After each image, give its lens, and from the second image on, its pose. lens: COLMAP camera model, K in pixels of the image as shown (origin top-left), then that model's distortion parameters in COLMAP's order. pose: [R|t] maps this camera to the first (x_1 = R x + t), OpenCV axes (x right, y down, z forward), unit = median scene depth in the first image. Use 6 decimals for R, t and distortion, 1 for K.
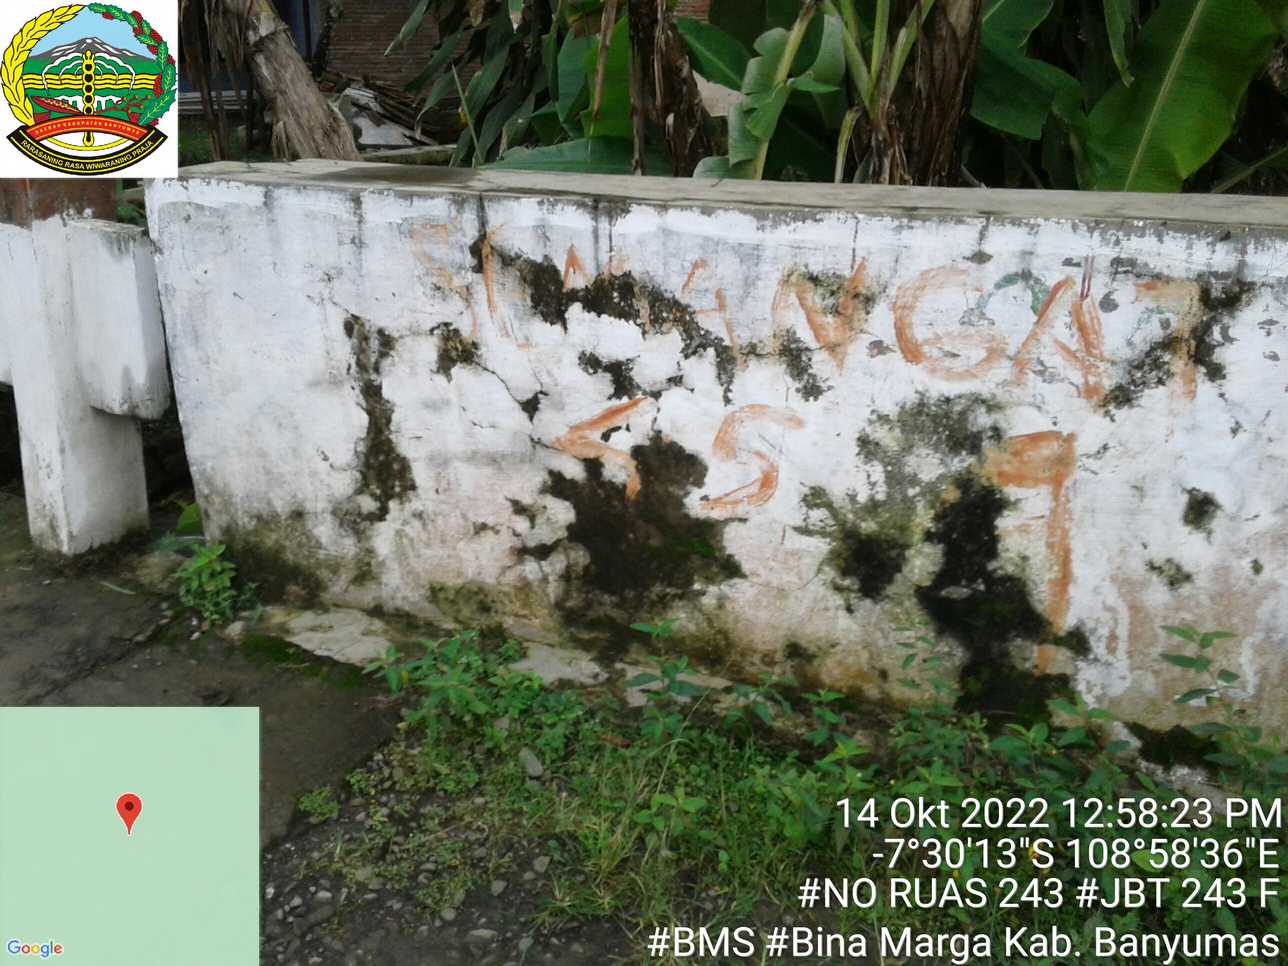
lens RADIAL K [[1123.9, 0, 702.8], [0, 1123.9, 595.4], [0, 0, 1]] dist [0.083039, -0.151556]
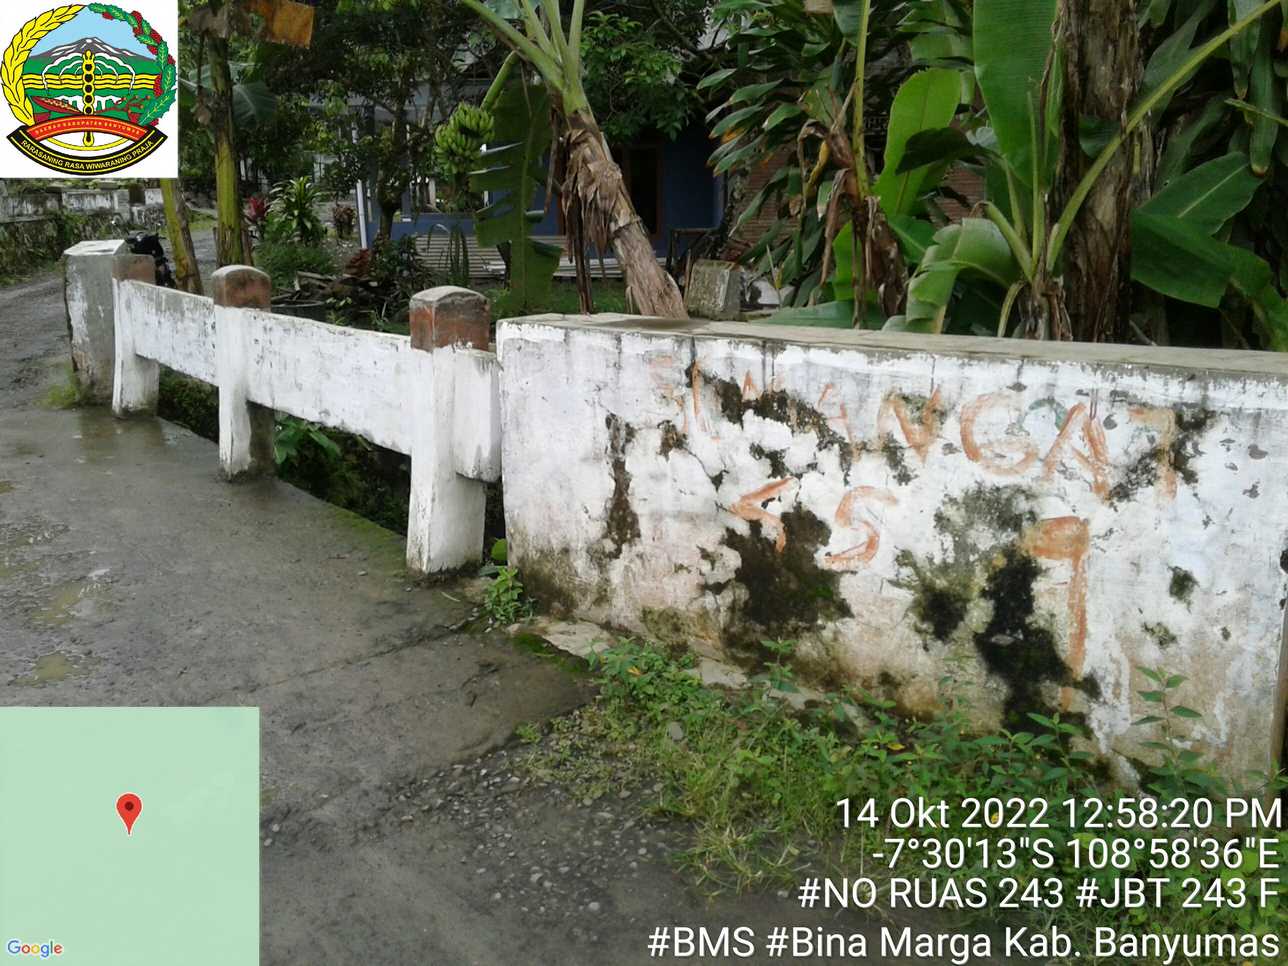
lens RADIAL K [[1234.3, 0, 644.5], [0, 1234.3, 514.7], [0, 0, 1]] dist [0.061805, -0.145072]
pose [[0.923702, 0.075203, -0.375658, 0.363441], [-0.150280, 0.973082, -0.174721, 0.164172], [0.352407, 0.217844, 0.910139, -0.441282]]
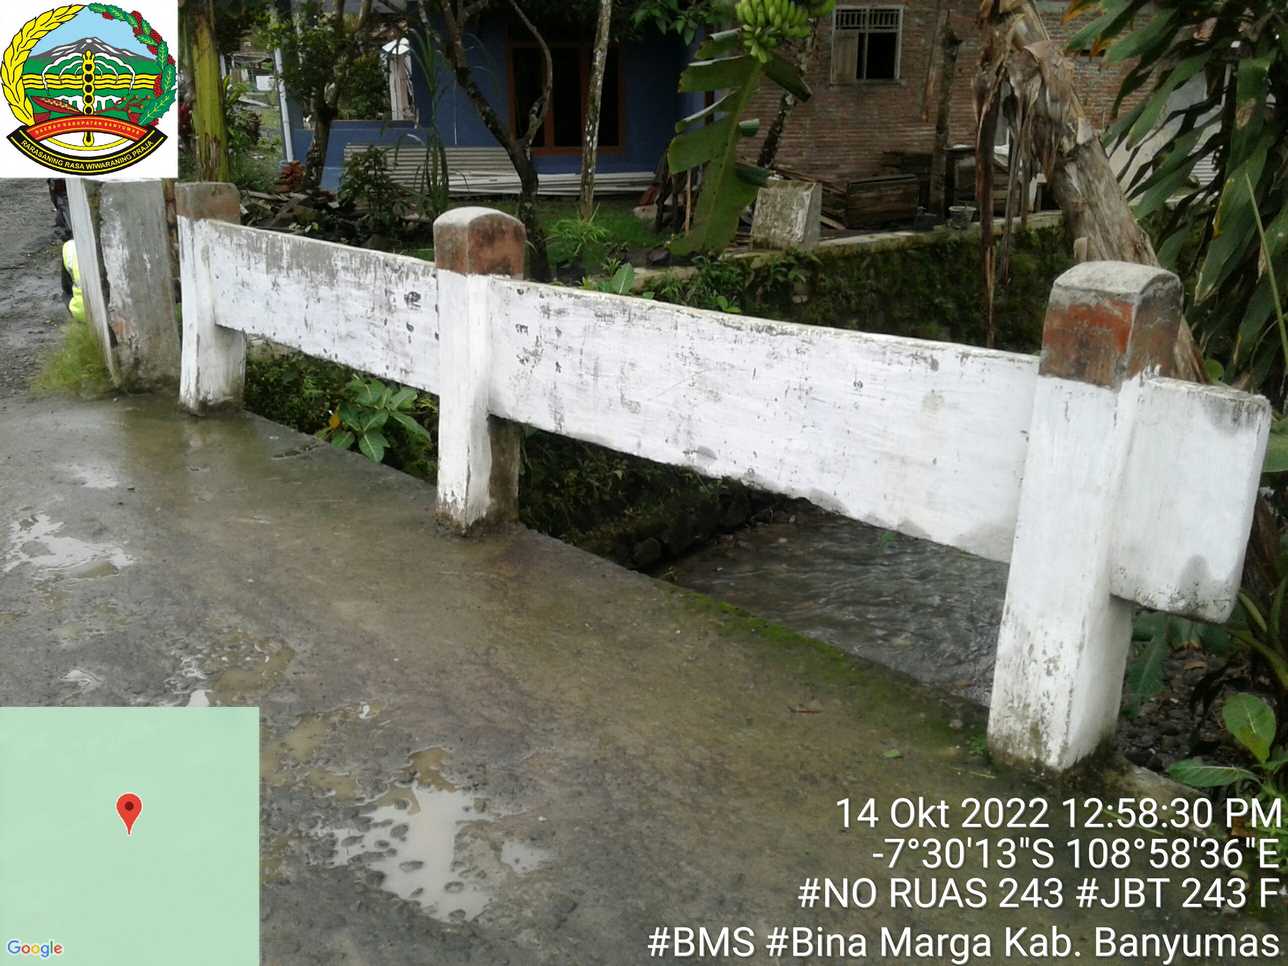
lens RADIAL K [[1234.3, 0, 644.5], [0, 1234.3, 514.7], [0, 0, 1]] dist [0.061805, -0.145072]
pose [[0.959675, 0.076854, -0.270404, -0.819874], [-0.113445, 0.985978, -0.122387, -0.097926], [0.257206, 0.148127, 0.954936, 0.058323]]
